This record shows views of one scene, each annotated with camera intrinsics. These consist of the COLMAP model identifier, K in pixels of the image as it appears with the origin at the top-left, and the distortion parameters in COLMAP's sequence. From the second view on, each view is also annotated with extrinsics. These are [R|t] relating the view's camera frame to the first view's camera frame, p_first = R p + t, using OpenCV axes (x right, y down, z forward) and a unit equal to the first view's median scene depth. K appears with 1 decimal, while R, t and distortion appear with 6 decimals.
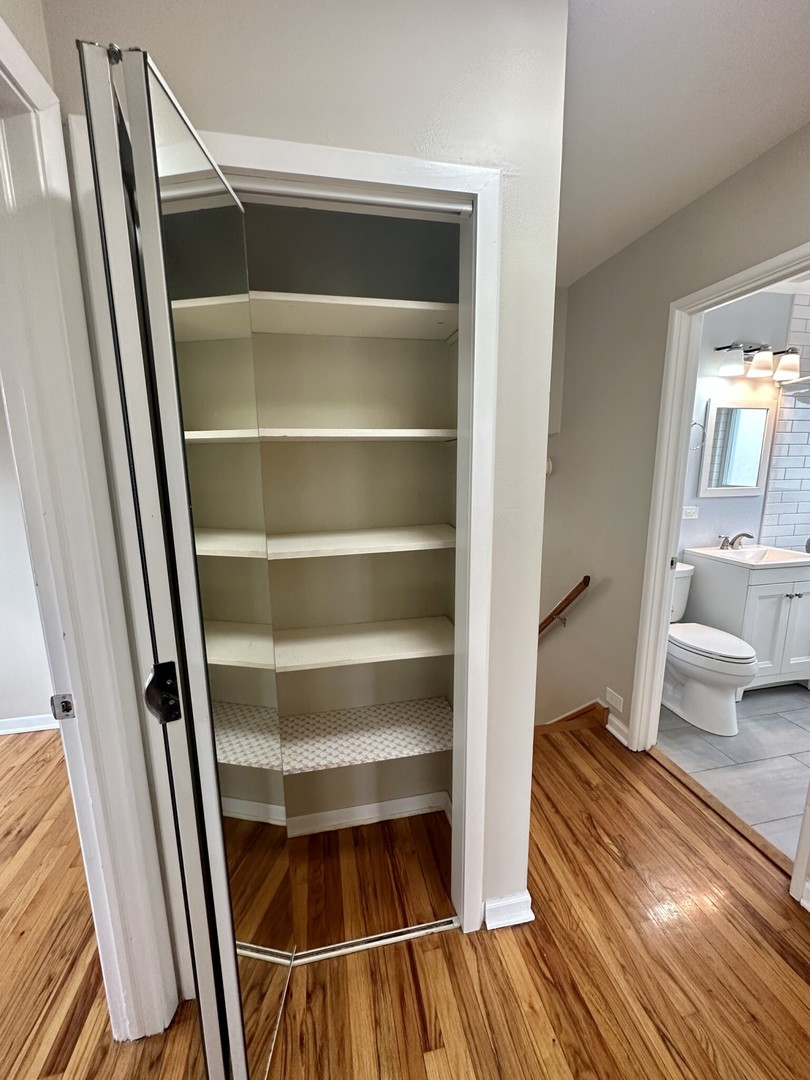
lens RADIAL K [[430.9, 0, 407.9], [0, 430.9, 541.2], [0, 0, 1]] dist [-0.002657, 0.000177]
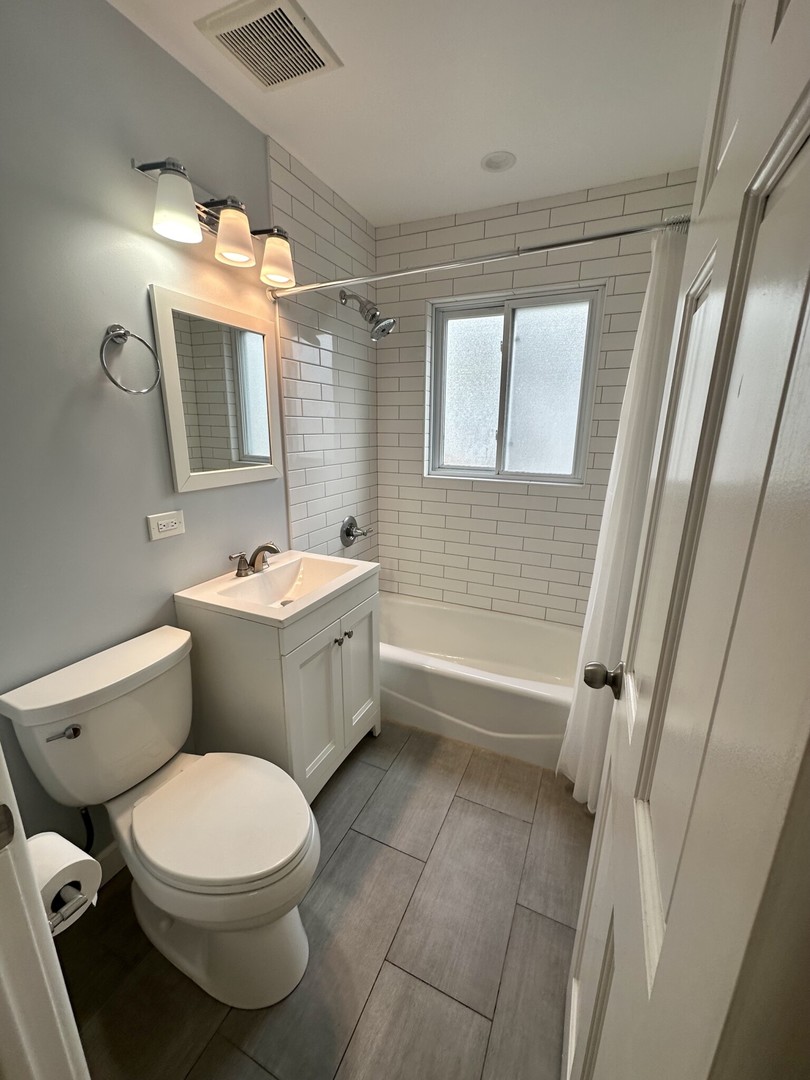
lens RADIAL K [[430.9, 0, 407.1], [0, 430.9, 539.7], [0, 0, 1]] dist [-0.002657, 0.000177]
pose [[0.600839, -0.185811, 0.777475, 0.464878], [0.127260, 0.982439, 0.136449, -0.089353], [-0.789175, 0.016958, 0.613934, 0.508615]]
